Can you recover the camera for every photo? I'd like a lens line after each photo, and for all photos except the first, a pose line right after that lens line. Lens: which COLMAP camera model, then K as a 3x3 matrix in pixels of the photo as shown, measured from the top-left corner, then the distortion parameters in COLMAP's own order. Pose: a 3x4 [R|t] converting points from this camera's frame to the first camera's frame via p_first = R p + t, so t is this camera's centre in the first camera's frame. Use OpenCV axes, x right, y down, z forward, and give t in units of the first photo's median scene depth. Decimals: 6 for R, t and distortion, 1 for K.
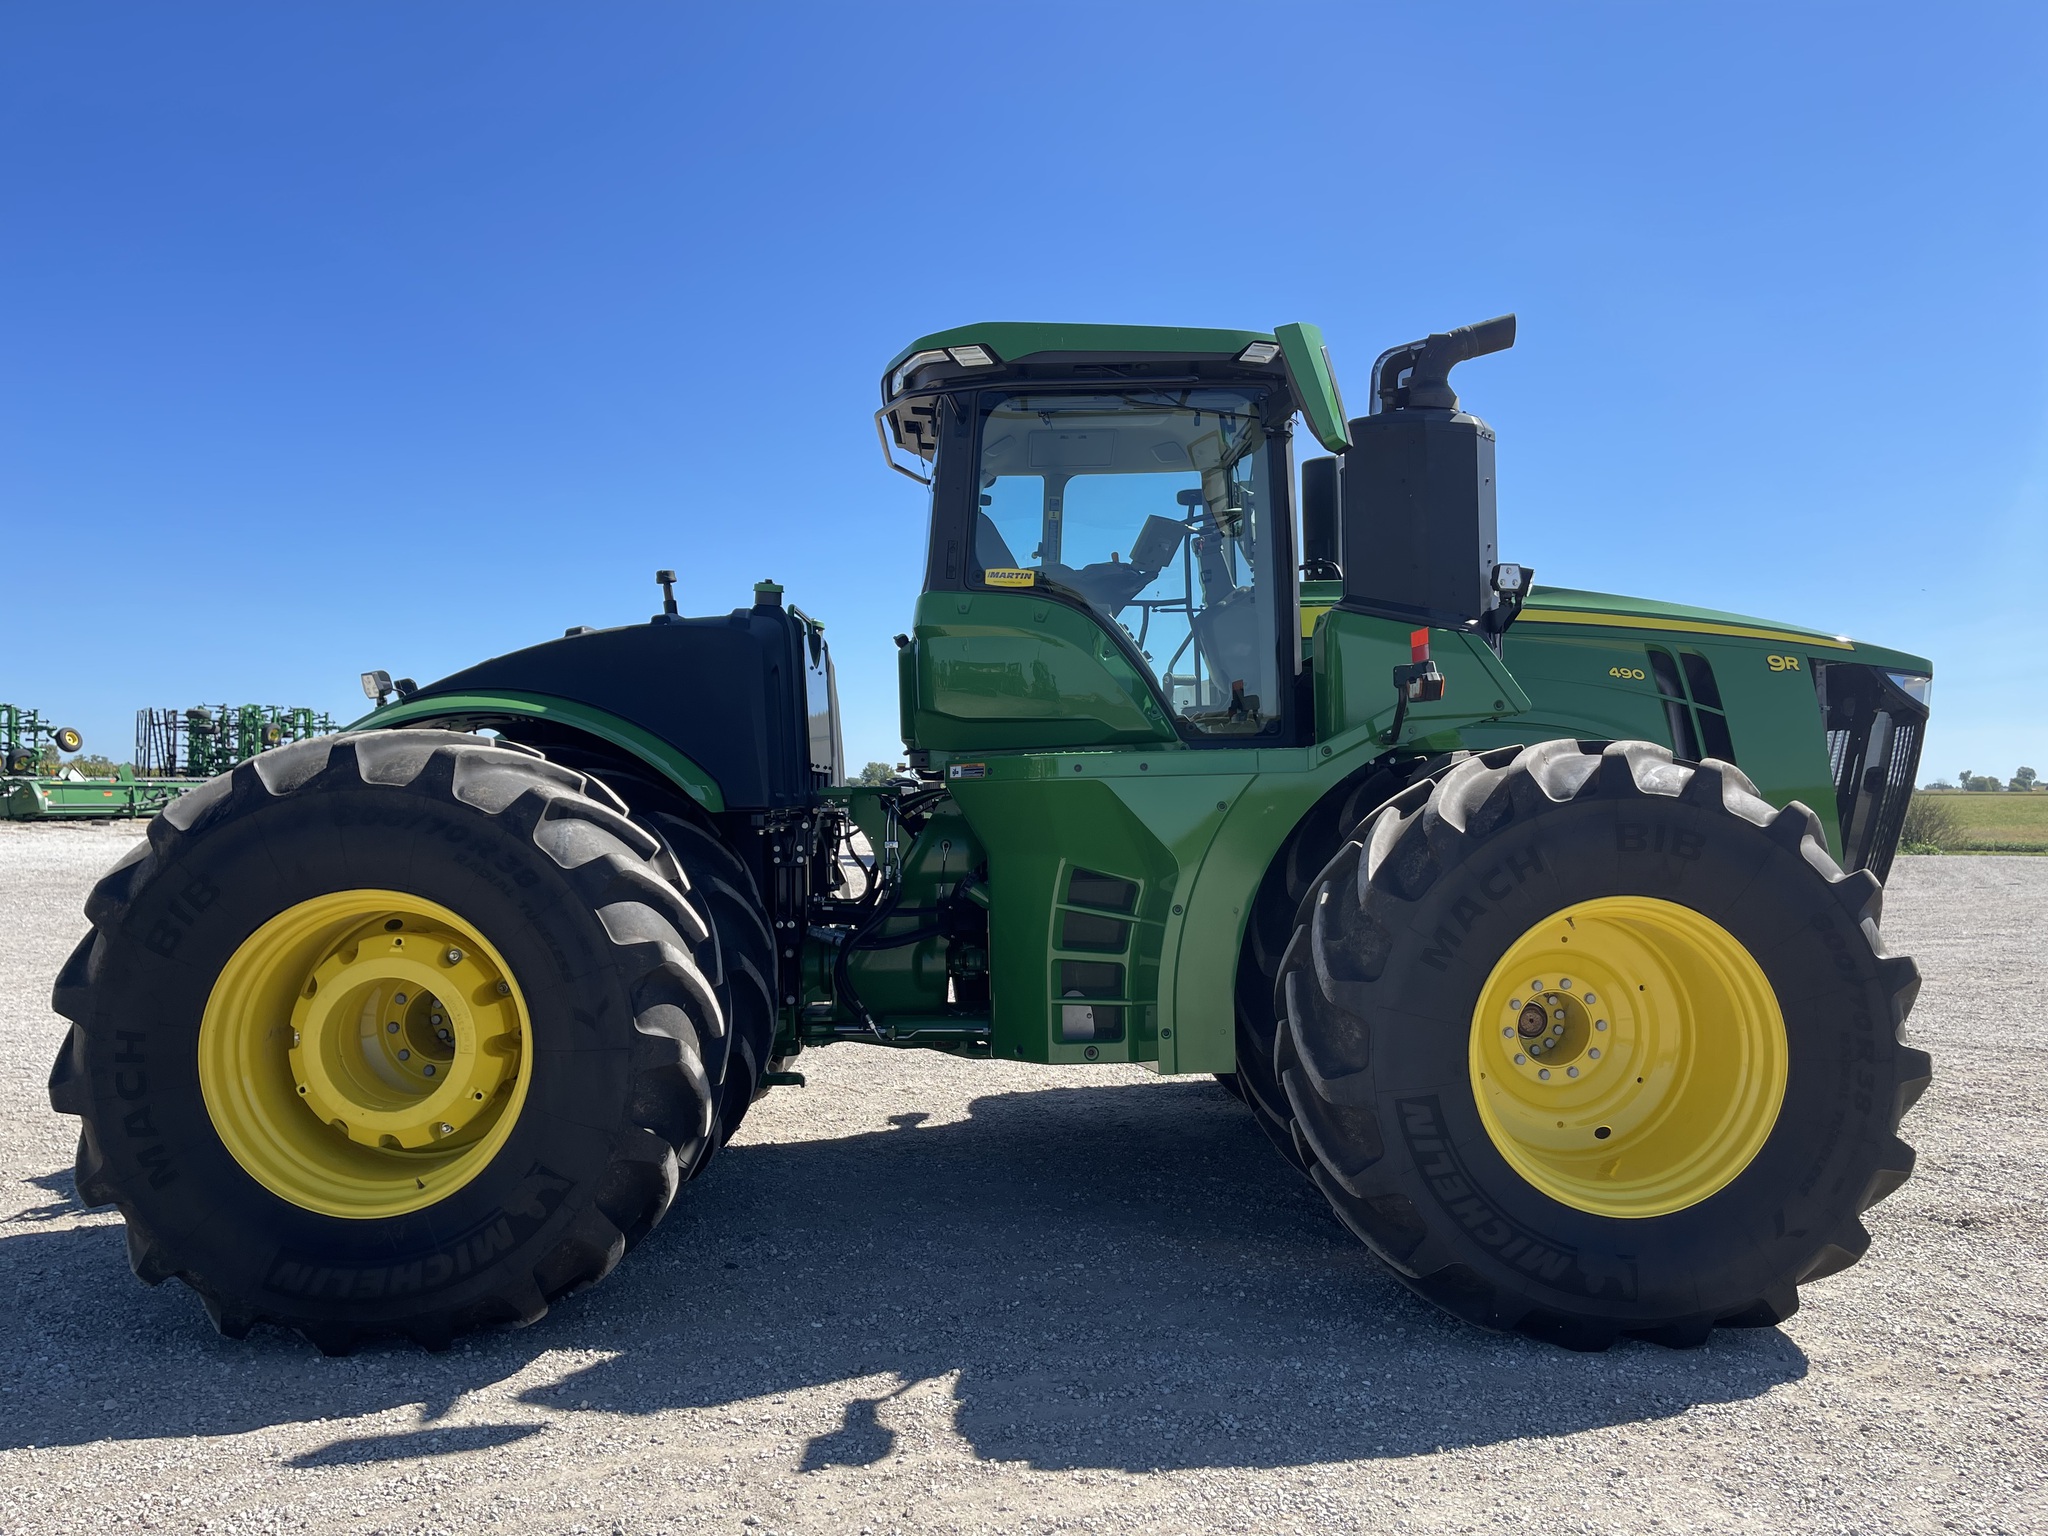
lens RADIAL K [[1514.8, 0, 1040.8], [0, 1514.8, 812.1], [0, 0, 1]] dist [0.029943, -0.003951]
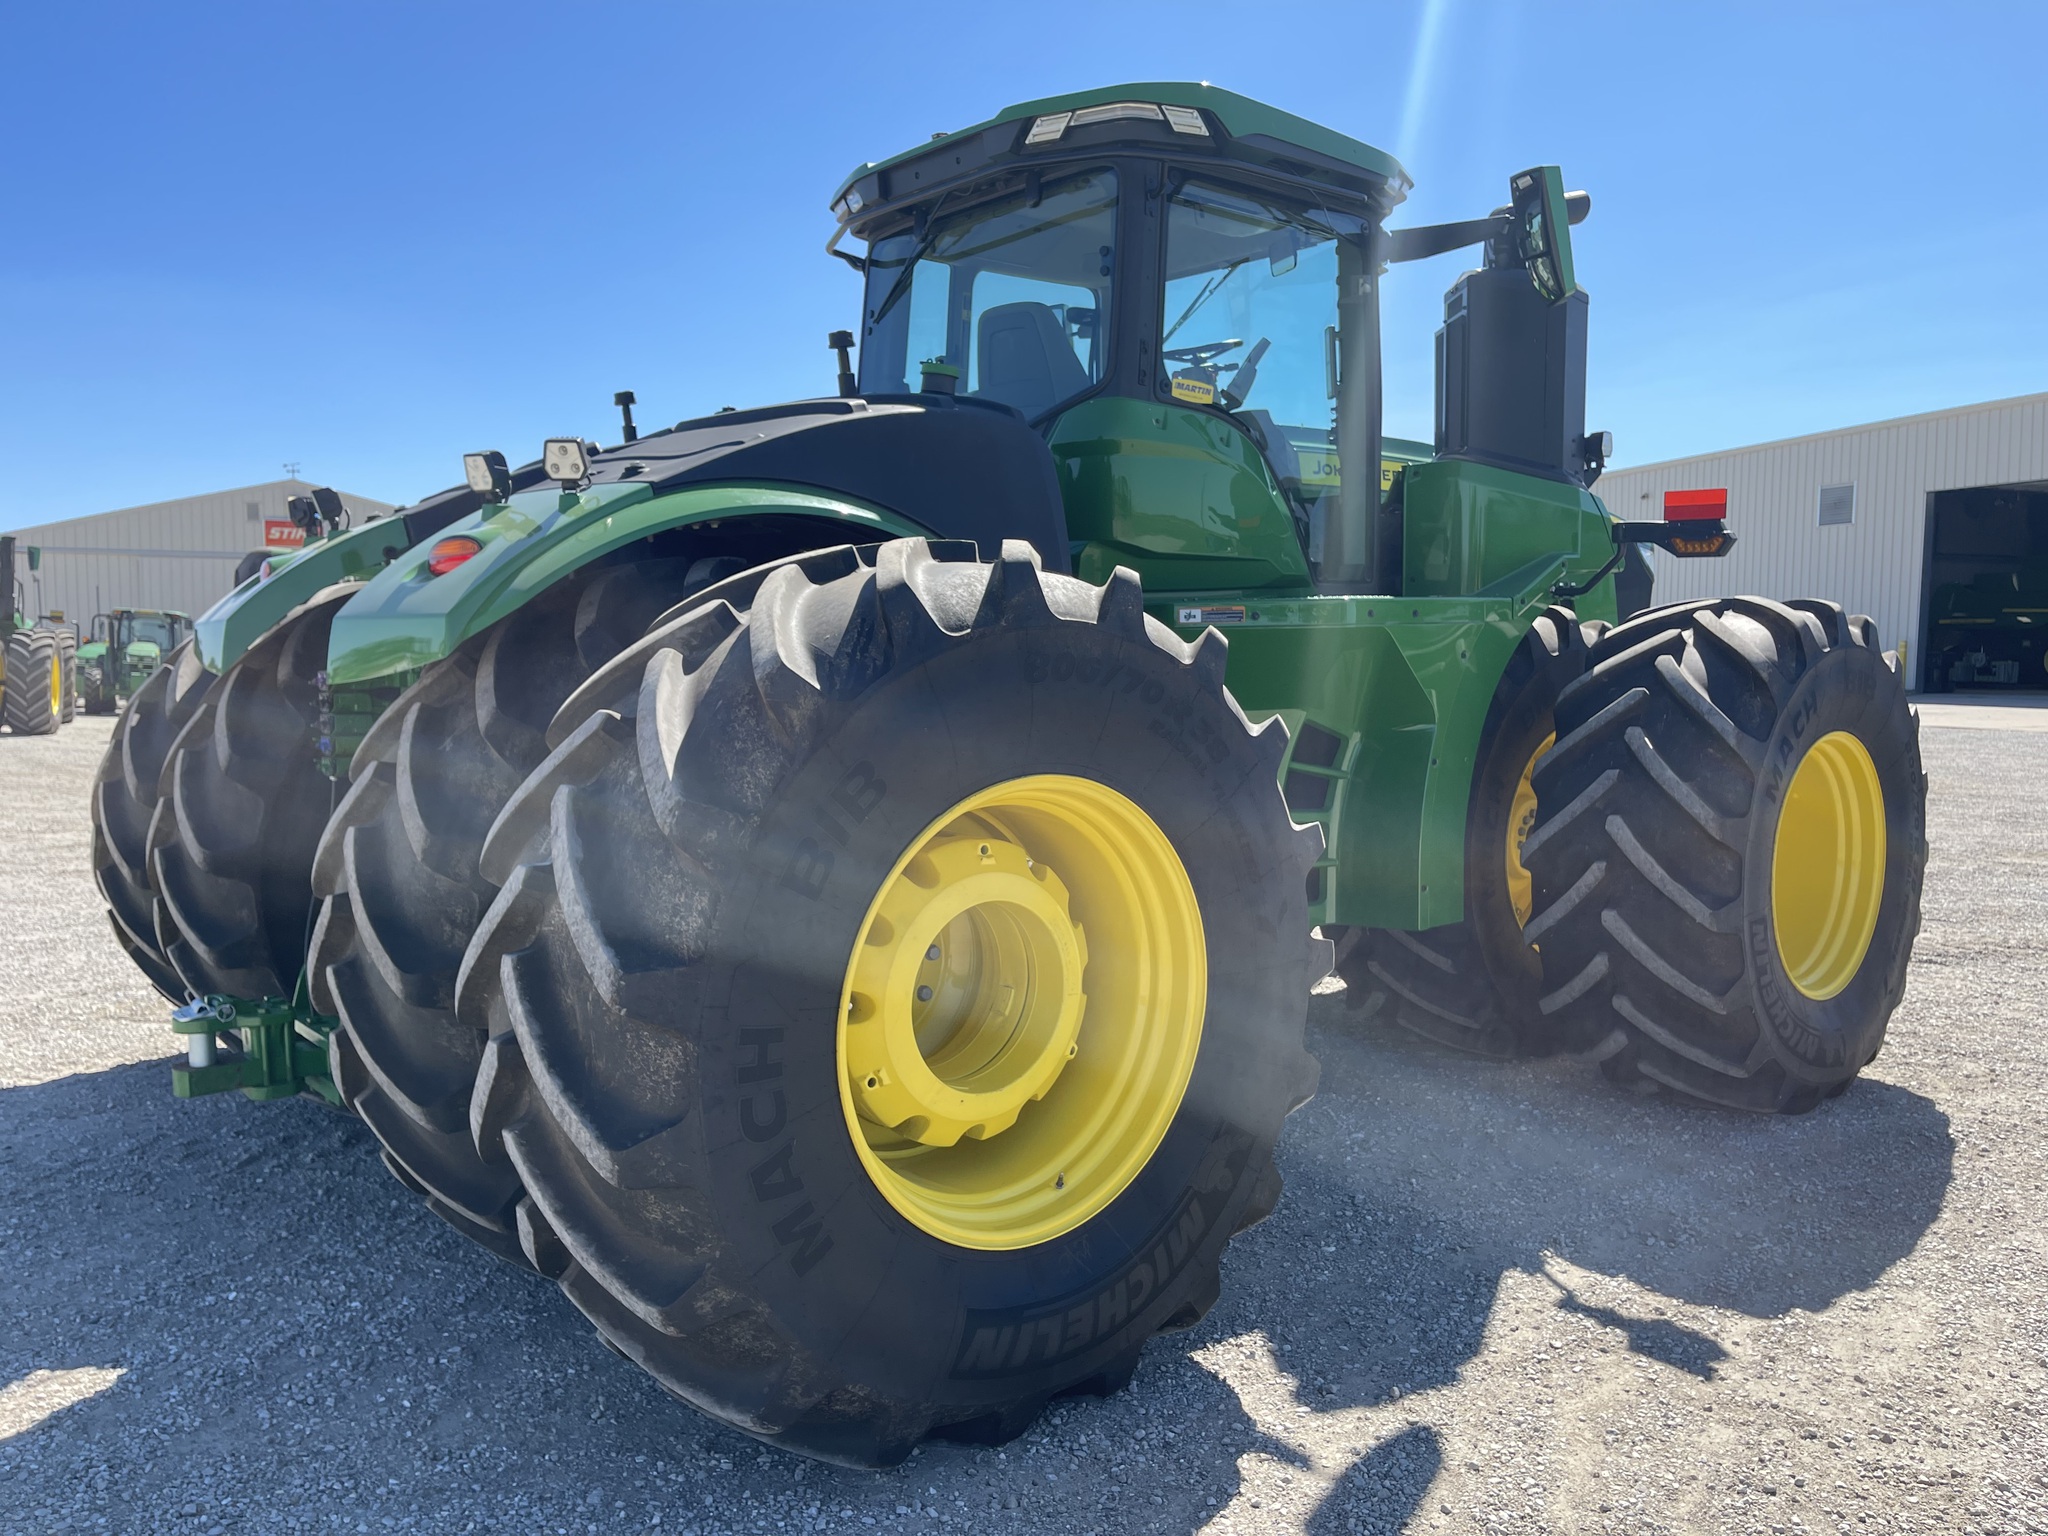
lens RADIAL K [[1514.8, 0, 1040.8], [0, 1514.8, 812.1], [0, 0, 1]] dist [0.029943, -0.003951]
pose [[0.780022, -0.061261, 0.622746, -0.873084], [0.001088, 0.995328, 0.096549, 0.001877], [-0.625751, -0.074633, 0.776445, 0.477476]]
